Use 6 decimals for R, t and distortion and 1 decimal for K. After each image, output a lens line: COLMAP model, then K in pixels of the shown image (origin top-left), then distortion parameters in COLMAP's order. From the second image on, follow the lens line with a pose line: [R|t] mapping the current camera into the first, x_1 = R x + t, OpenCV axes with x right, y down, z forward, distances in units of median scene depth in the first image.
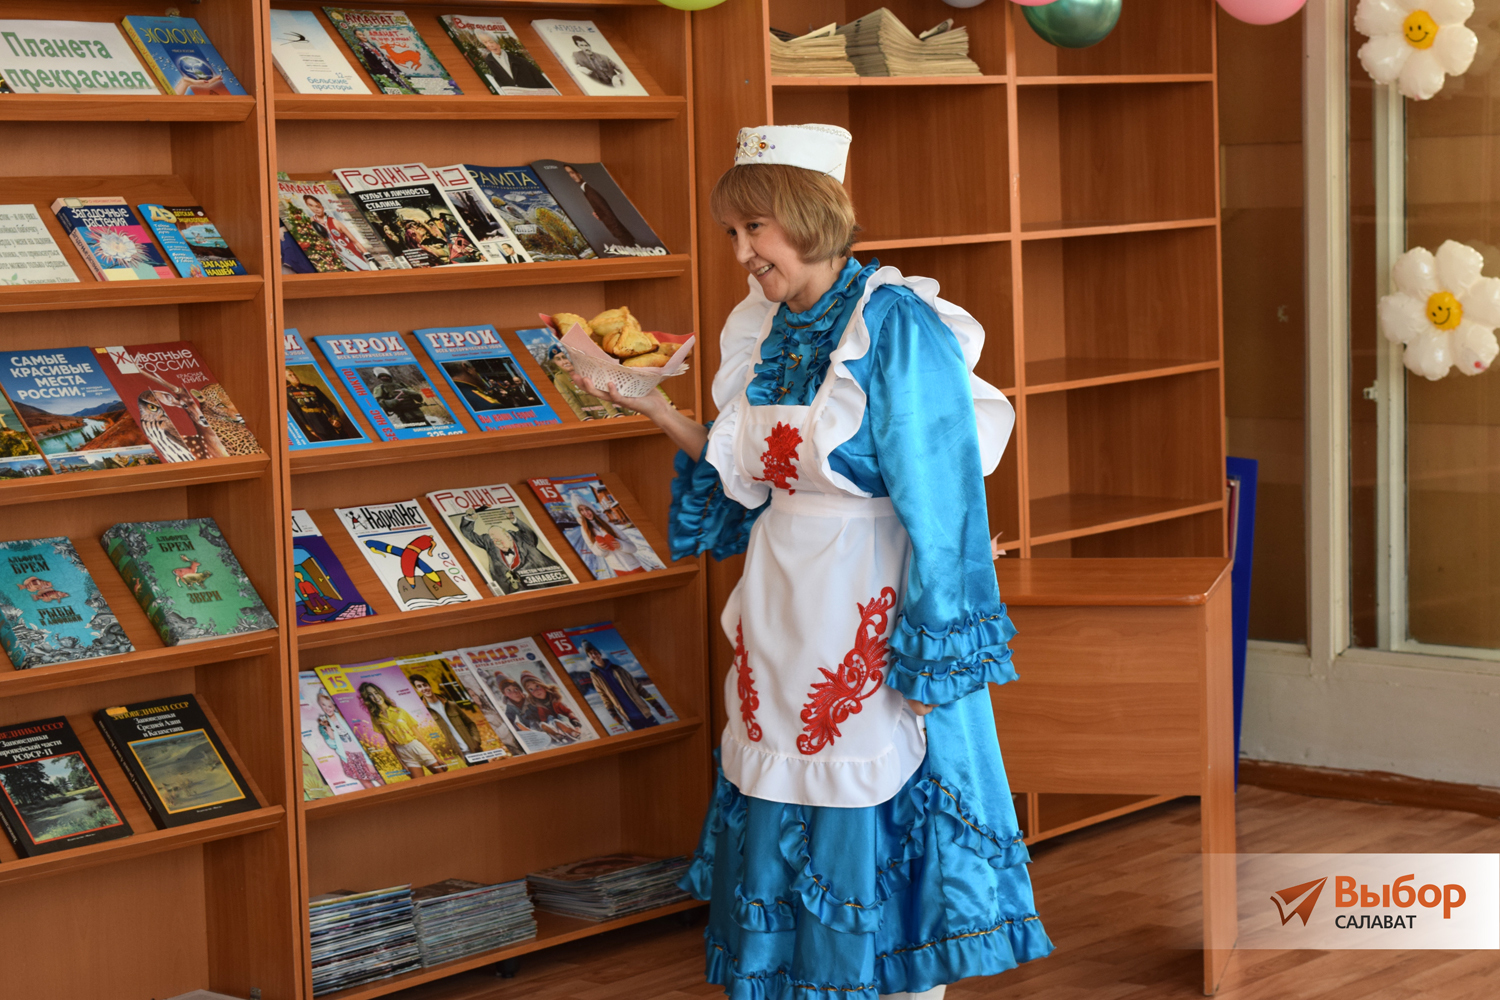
lens RADIAL K [[3130.9, 0, 751.1], [0, 3130.9, 509.4], [0, 0, 1]] dist [0.092032, 0.000000]
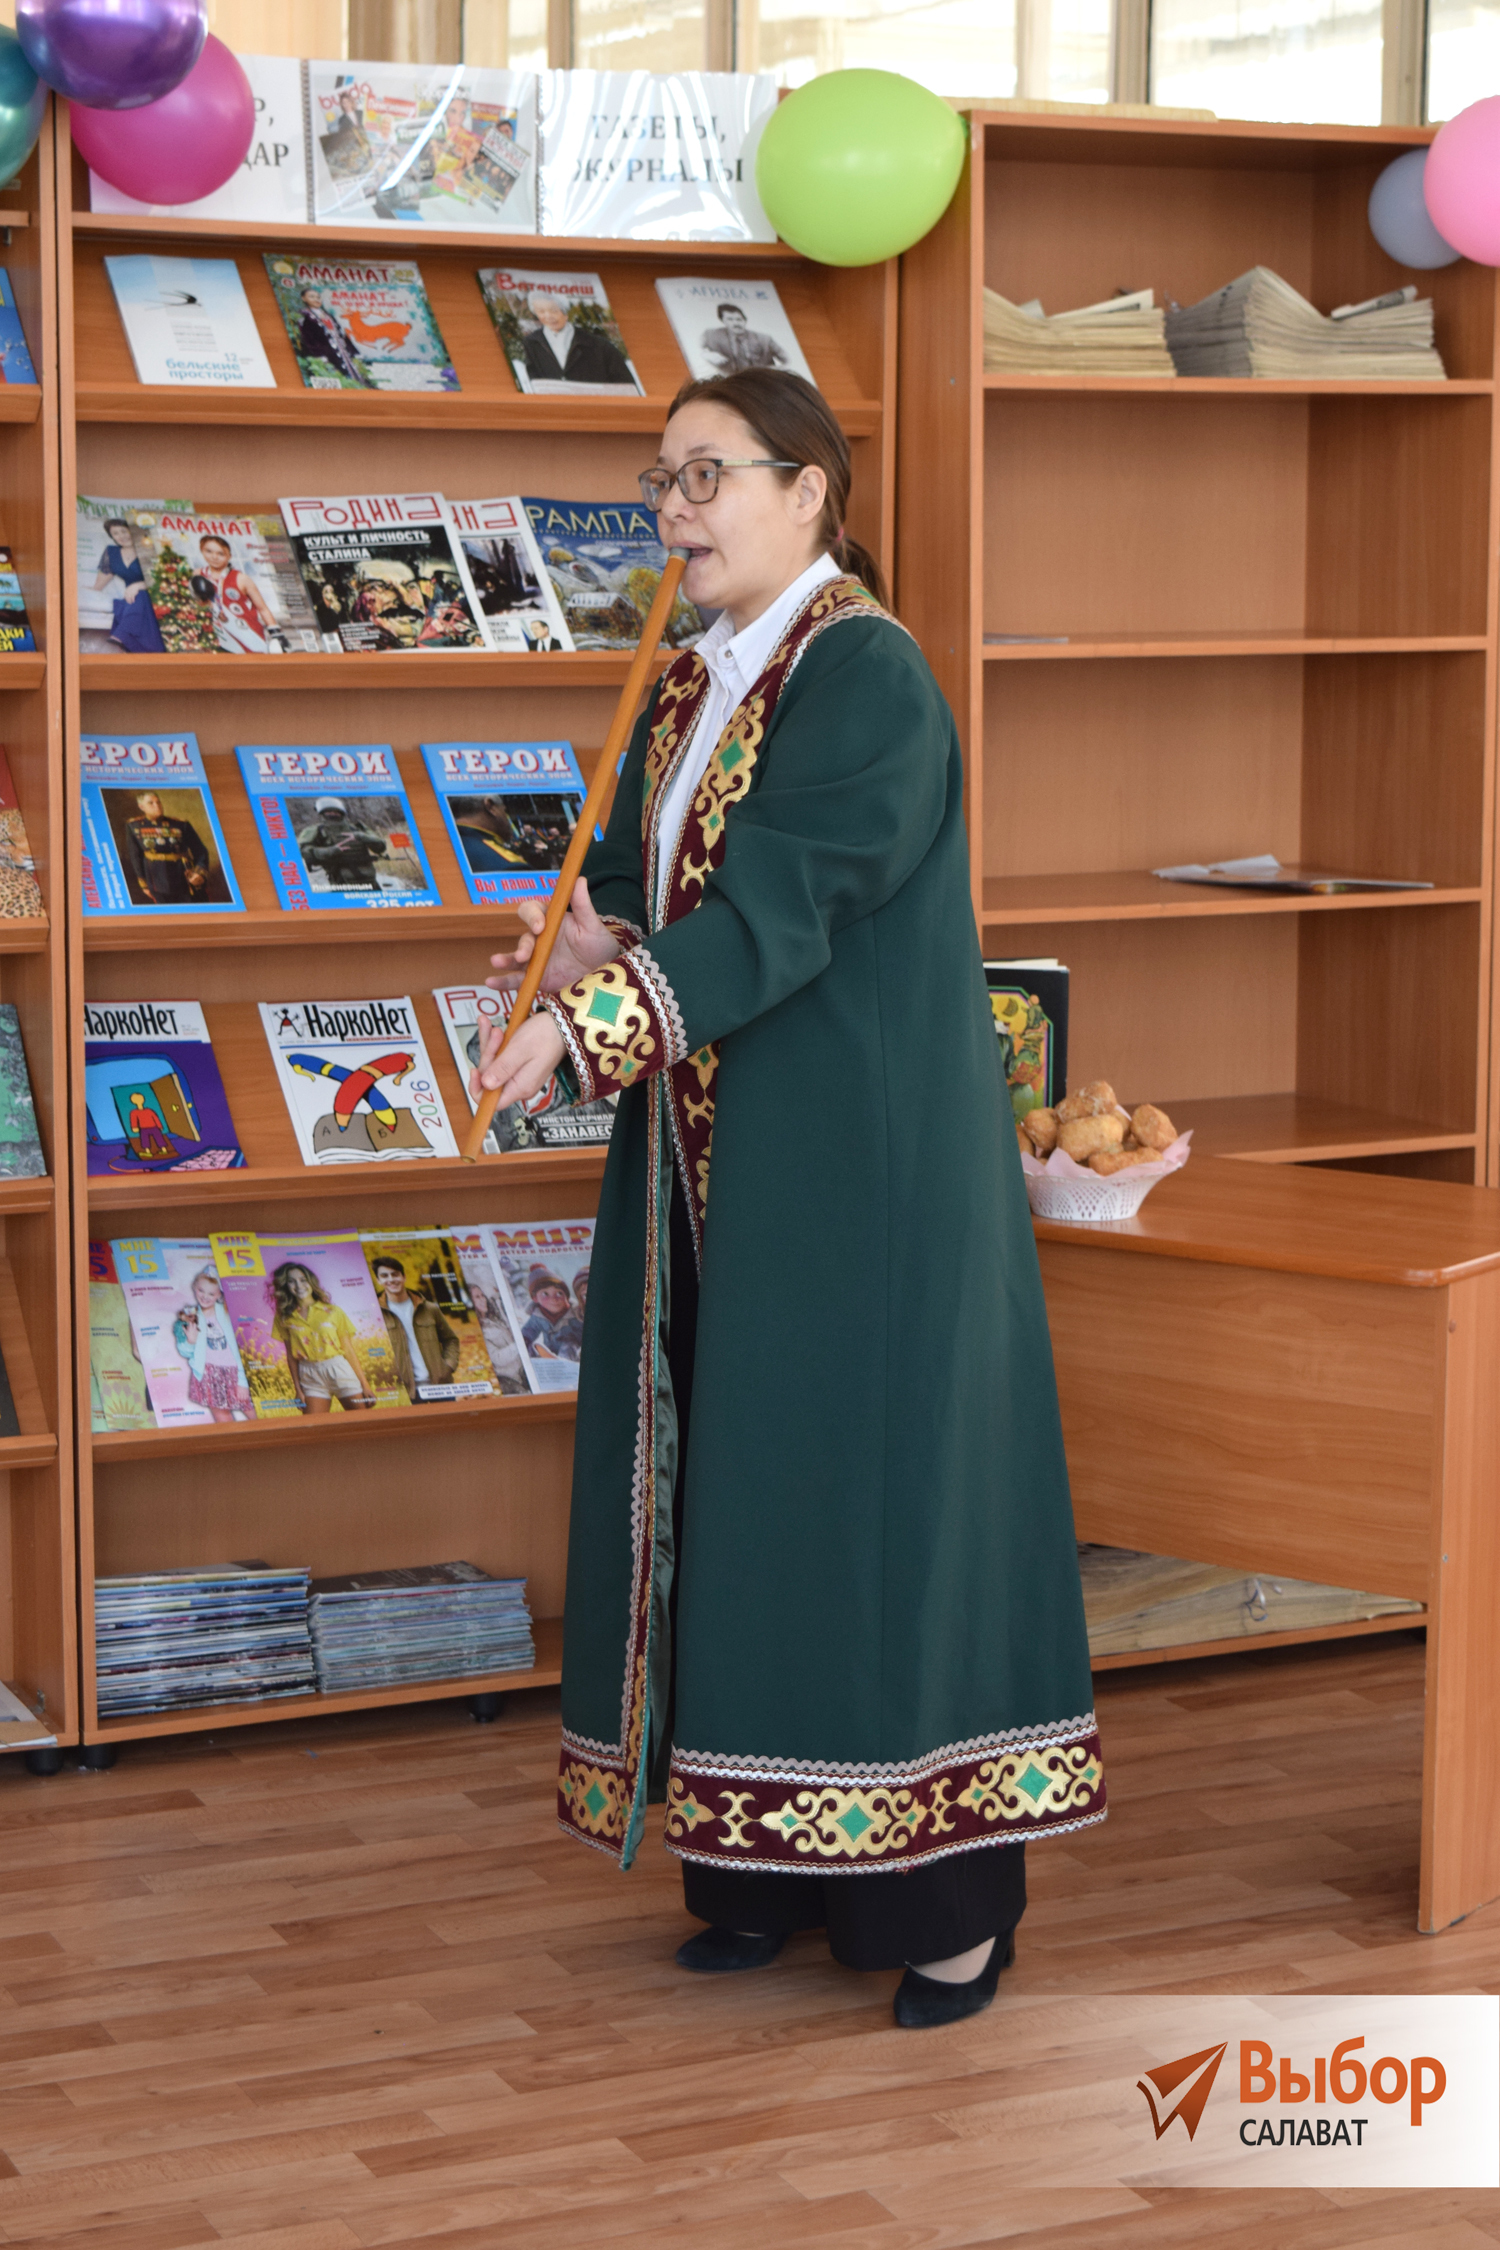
lens RADIAL K [[4078.3, 0, 749.7], [0, 4078.3, 1109.3], [0, 0, 1]] dist [0.043403, 0.000000]
pose [[0.919816, 0.091531, -0.381524, 0.301362], [-0.074210, 0.995442, 0.059902, -0.037798], [0.385268, -0.026786, 0.922416, 0.228628]]
